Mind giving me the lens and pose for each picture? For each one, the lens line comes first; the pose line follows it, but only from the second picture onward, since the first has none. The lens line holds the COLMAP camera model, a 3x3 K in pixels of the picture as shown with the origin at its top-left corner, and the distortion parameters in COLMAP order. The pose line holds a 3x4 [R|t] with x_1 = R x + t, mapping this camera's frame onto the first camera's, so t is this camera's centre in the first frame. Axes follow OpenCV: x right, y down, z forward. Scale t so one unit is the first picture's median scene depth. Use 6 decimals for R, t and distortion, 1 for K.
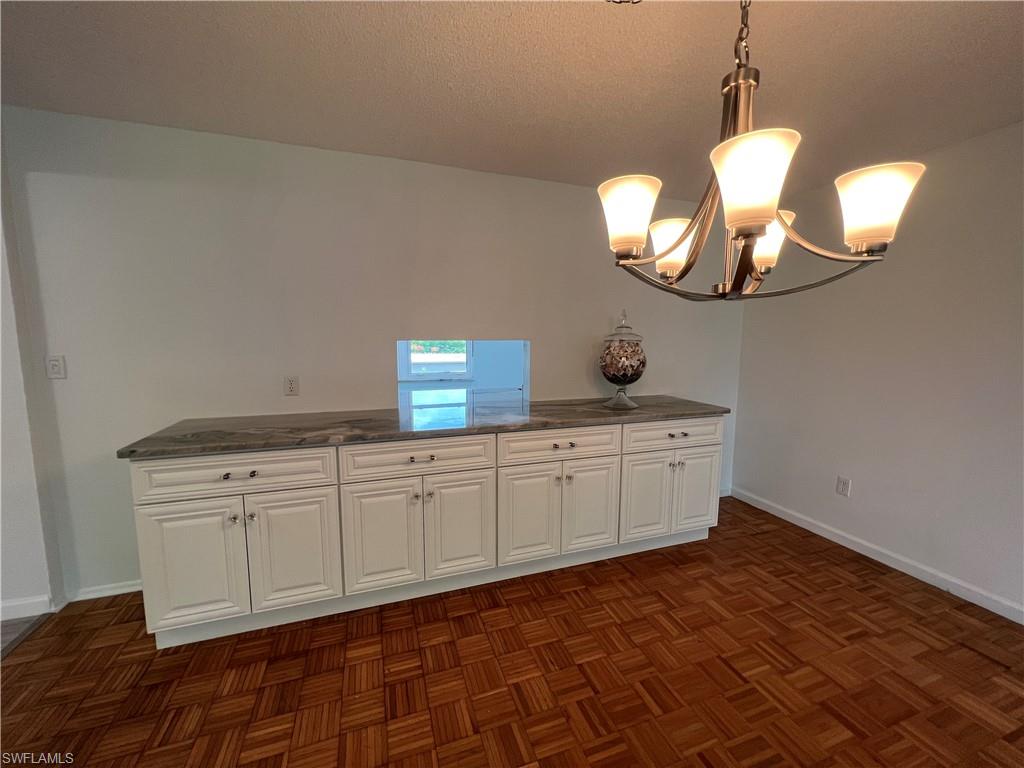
lens RADIAL K [[409.8, 0, 512.0], [0, 409.8, 384.0], [0, 0, 1]] dist [-0.001586, 0.000339]
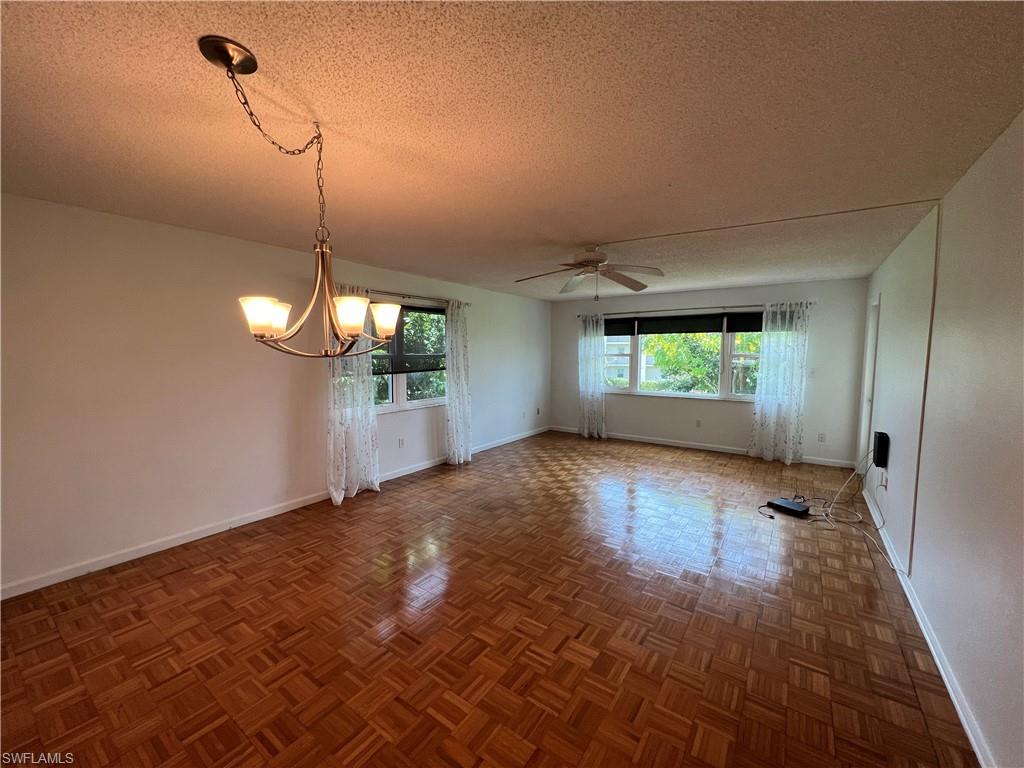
lens RADIAL K [[409.8, 0, 512.0], [0, 409.8, 384.0], [0, 0, 1]] dist [-0.001586, 0.000339]
pose [[-0.569524, -0.073781, 0.818657, -0.723601], [0.098459, 0.982669, 0.157058, -0.132356], [-0.816056, 0.170052, -0.552389, 0.665417]]
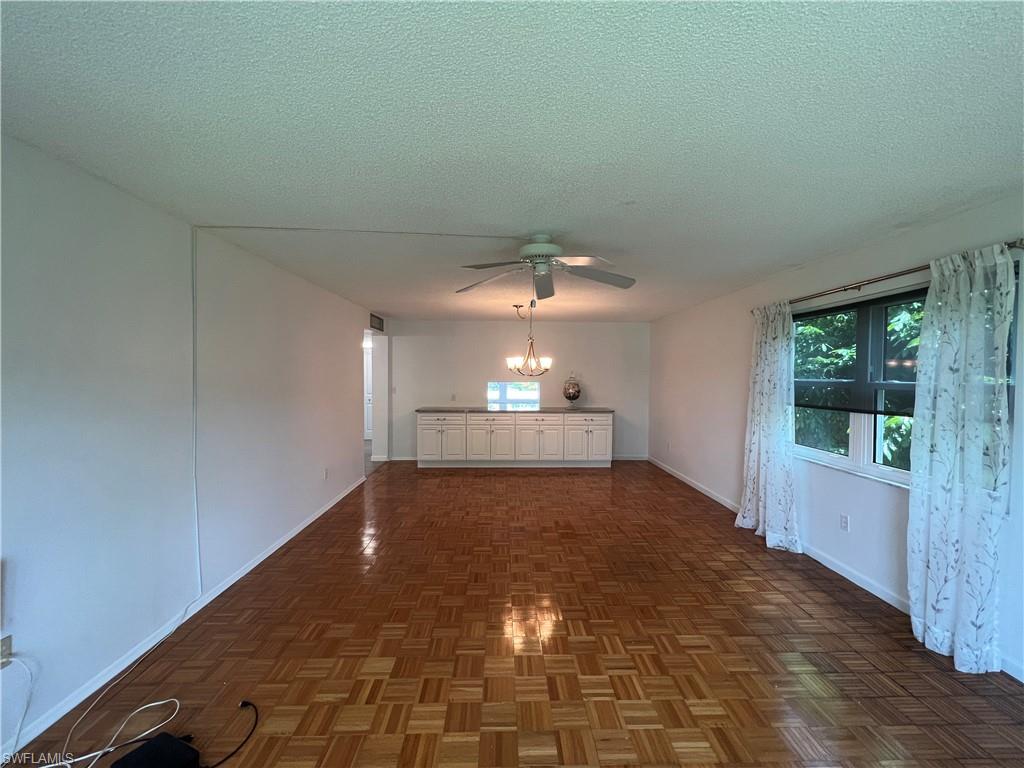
lens RADIAL K [[409.8, 0, 512.0], [0, 409.8, 384.0], [0, 0, 1]] dist [-0.001586, 0.000339]
pose [[0.947006, -0.002562, -0.321205, 0.949095], [-0.029774, 0.994963, -0.095718, 0.205517], [0.319833, 0.100209, 0.942160, -1.945947]]
